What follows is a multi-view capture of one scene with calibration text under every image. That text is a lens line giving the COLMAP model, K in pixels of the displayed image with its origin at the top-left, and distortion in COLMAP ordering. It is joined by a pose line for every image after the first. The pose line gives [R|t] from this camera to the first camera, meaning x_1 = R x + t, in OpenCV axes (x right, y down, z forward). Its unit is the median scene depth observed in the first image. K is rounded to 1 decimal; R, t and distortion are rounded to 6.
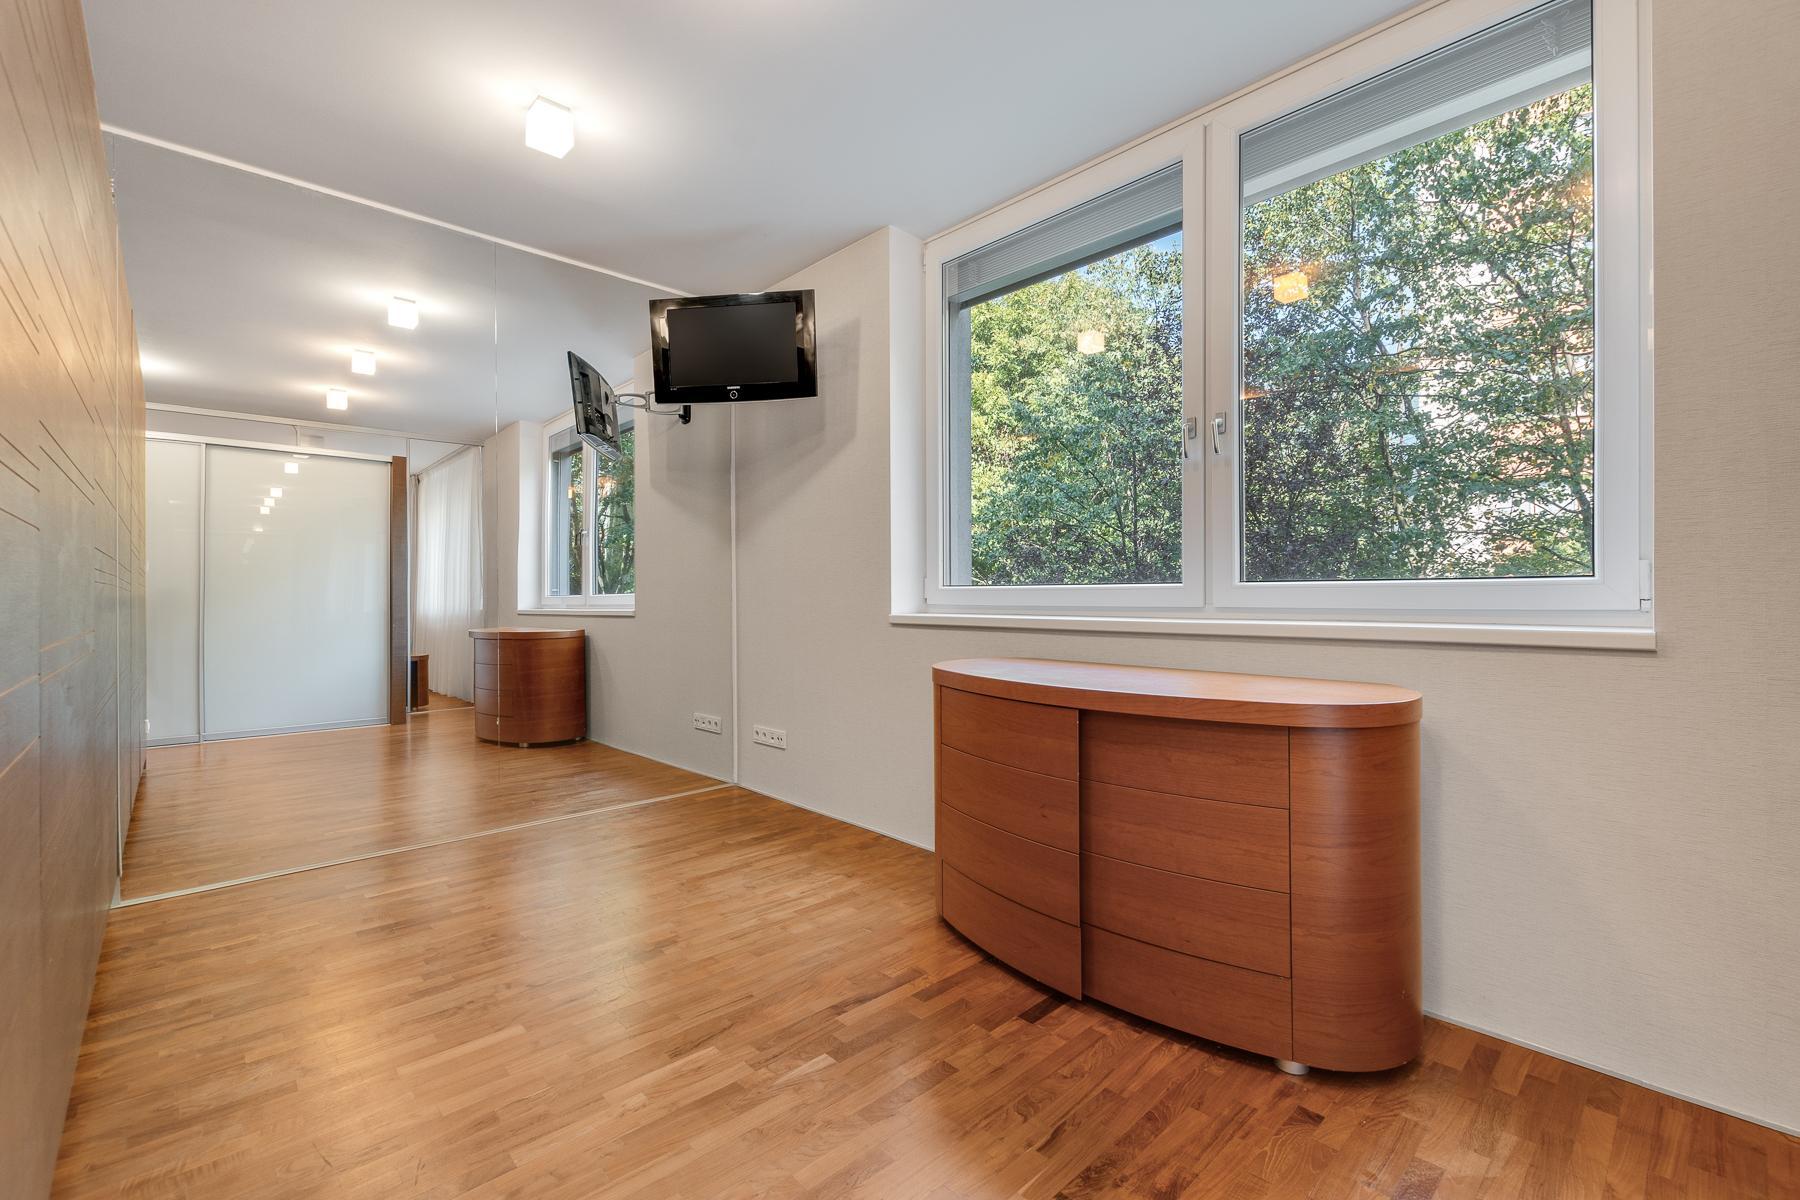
lens RADIAL K [[776.5, 0, 919.4], [0, 776.5, 598.6], [0, 0, 1]] dist [0.001647, -0.000148]
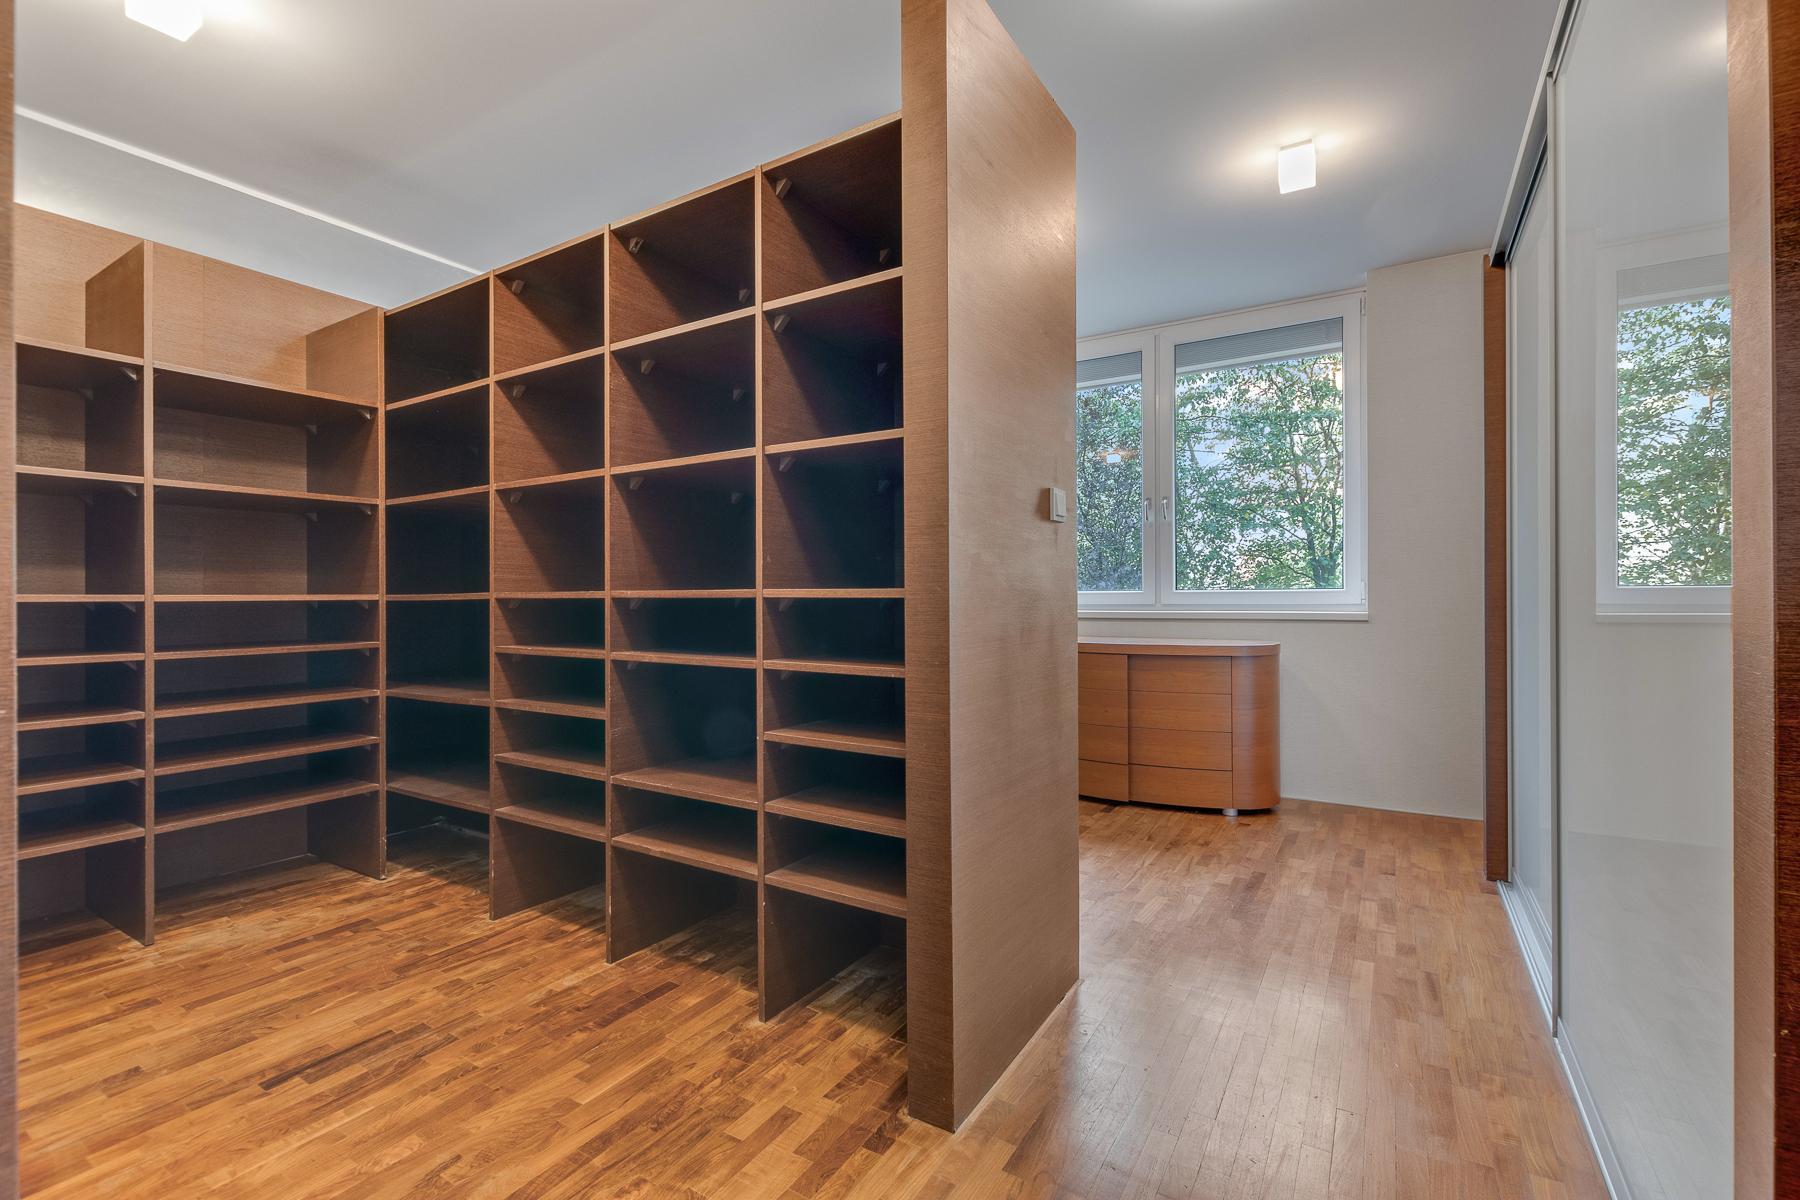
lens RADIAL K [[795.8, 0, 916.8], [0, 795.8, 596.0], [0, 0, 1]] dist [0.004032, -0.000121]
pose [[0.964989, 0.002655, 0.262277, -0.917184], [-0.000034, 0.999950, -0.009998, 0.018911], [-0.262291, 0.009639, 0.964941, -0.886056]]
